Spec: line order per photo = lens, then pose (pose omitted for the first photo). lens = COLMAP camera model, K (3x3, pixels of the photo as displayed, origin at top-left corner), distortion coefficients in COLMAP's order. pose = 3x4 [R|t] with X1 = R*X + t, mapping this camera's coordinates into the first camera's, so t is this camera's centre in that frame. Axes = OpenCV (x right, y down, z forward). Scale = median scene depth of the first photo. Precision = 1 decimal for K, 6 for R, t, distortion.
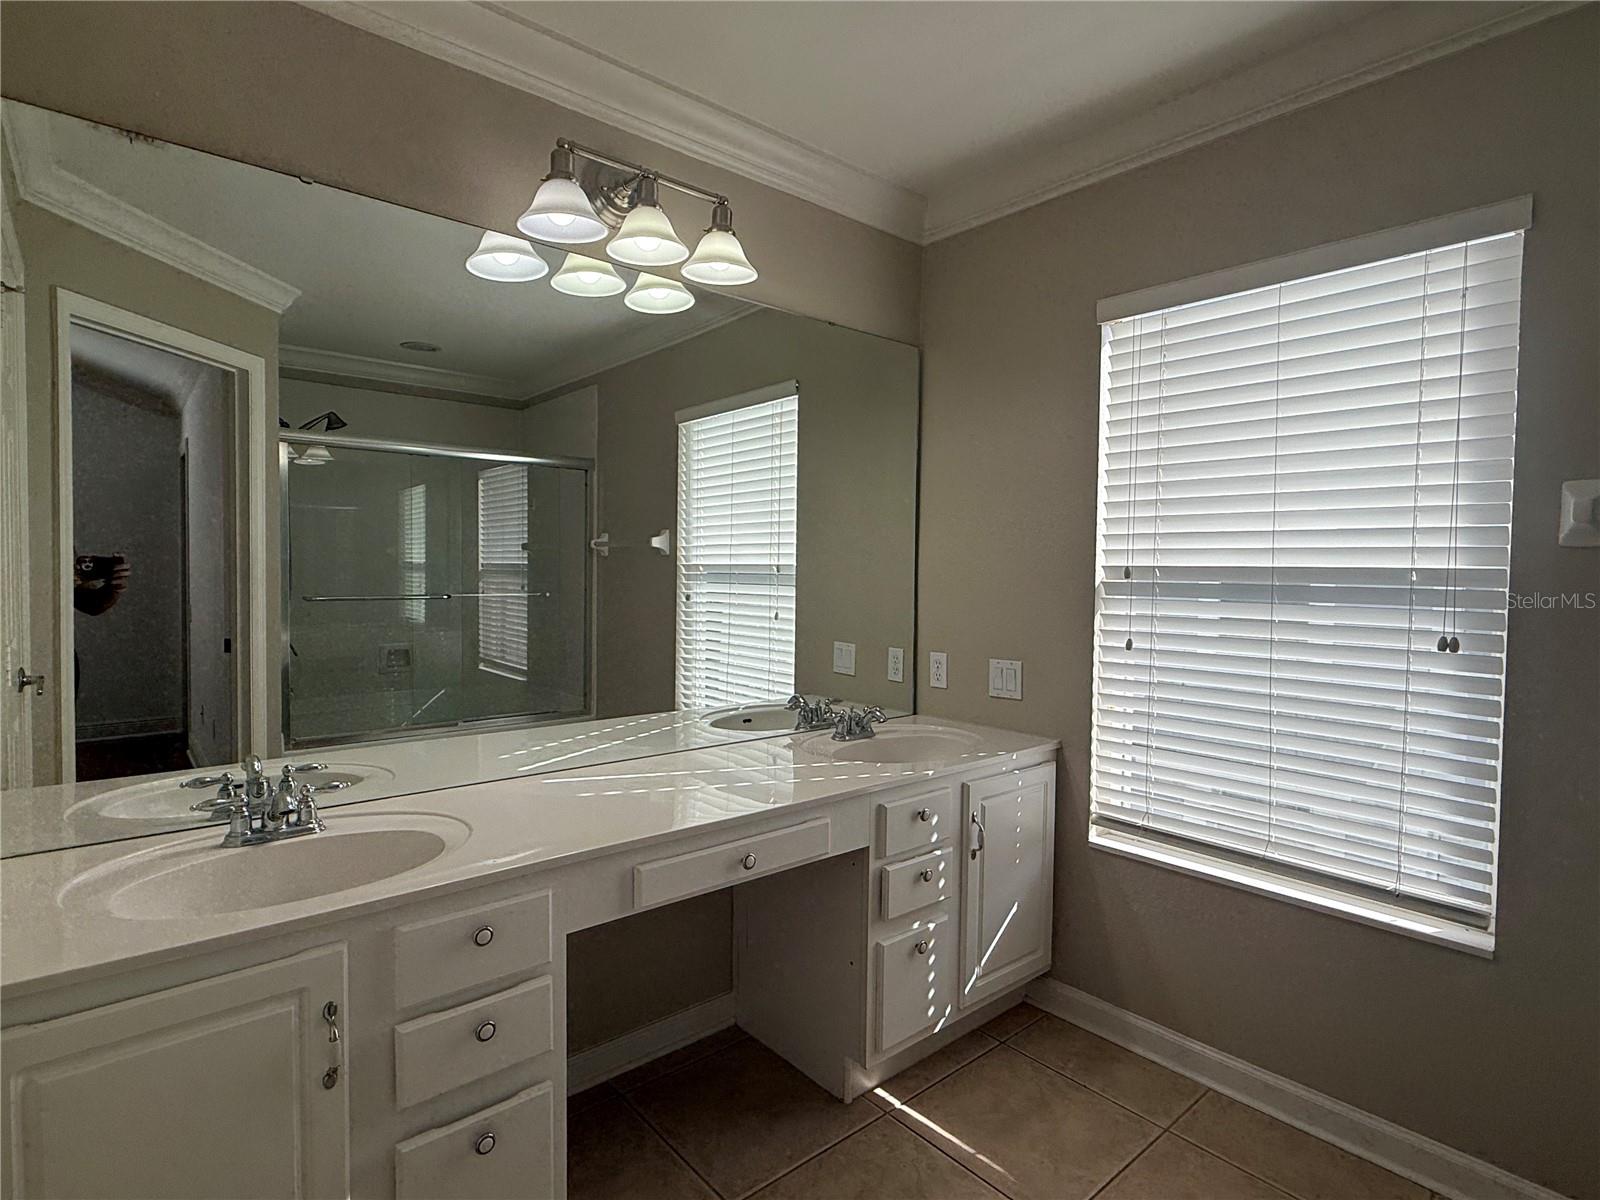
lens RADIAL K [[826.6, 0, 796.7], [0, 826.6, 591.4], [0, 0, 1]] dist [-0.022489, 0.000295]
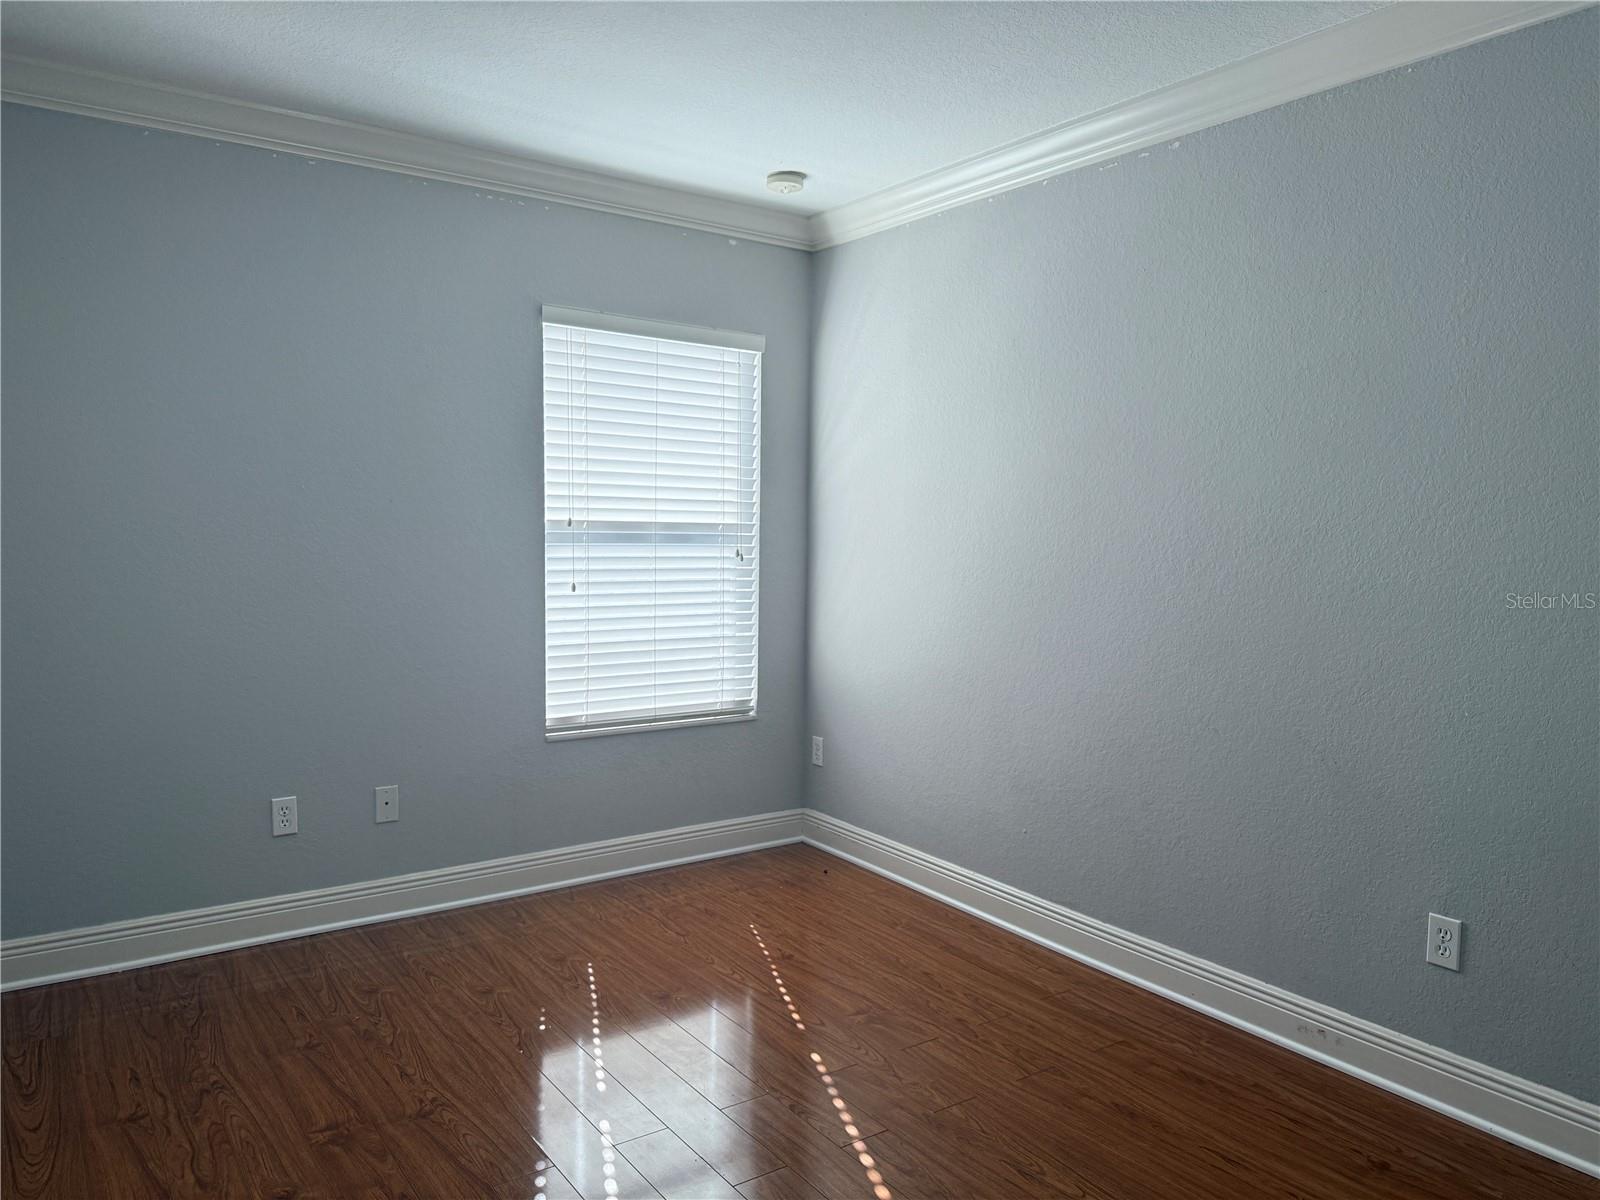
lens RADIAL K [[1127.1, 0, 797.5], [0, 1127.1, 597.9], [0, 0, 1]] dist [0.064786, -0.092817]
pose [[0.062519, -0.067075, 0.995787, -1.394405], [0.017746, 0.997656, 0.066086, -0.019612], [-0.997886, 0.013540, 0.063562, 0.541438]]
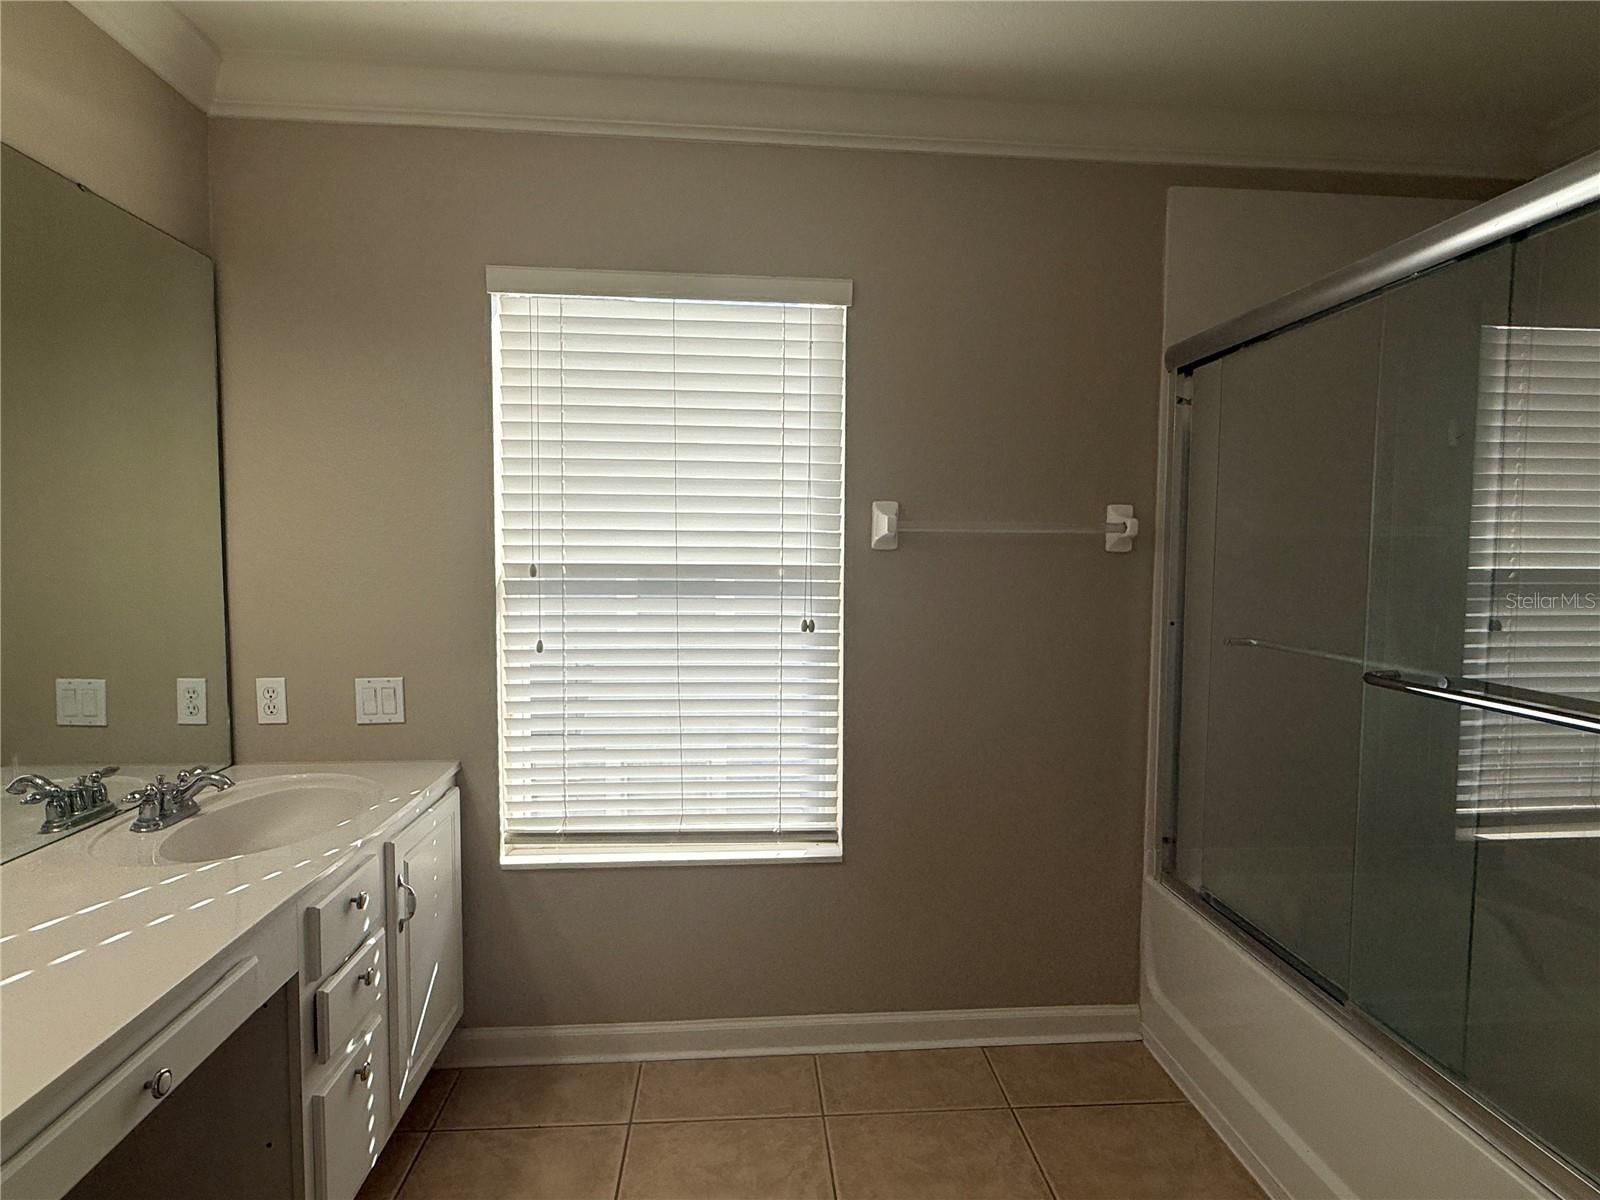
lens RADIAL K [[826.6, 0, 787.2], [0, 826.6, 593.1], [0, 0, 1]] dist [-0.022489, 0.000295]
pose [[0.577174, -0.049665, 0.815110, -0.198981], [0.019201, 0.998698, 0.047255, -0.036090], [-0.816396, -0.011623, 0.577376, 0.225692]]
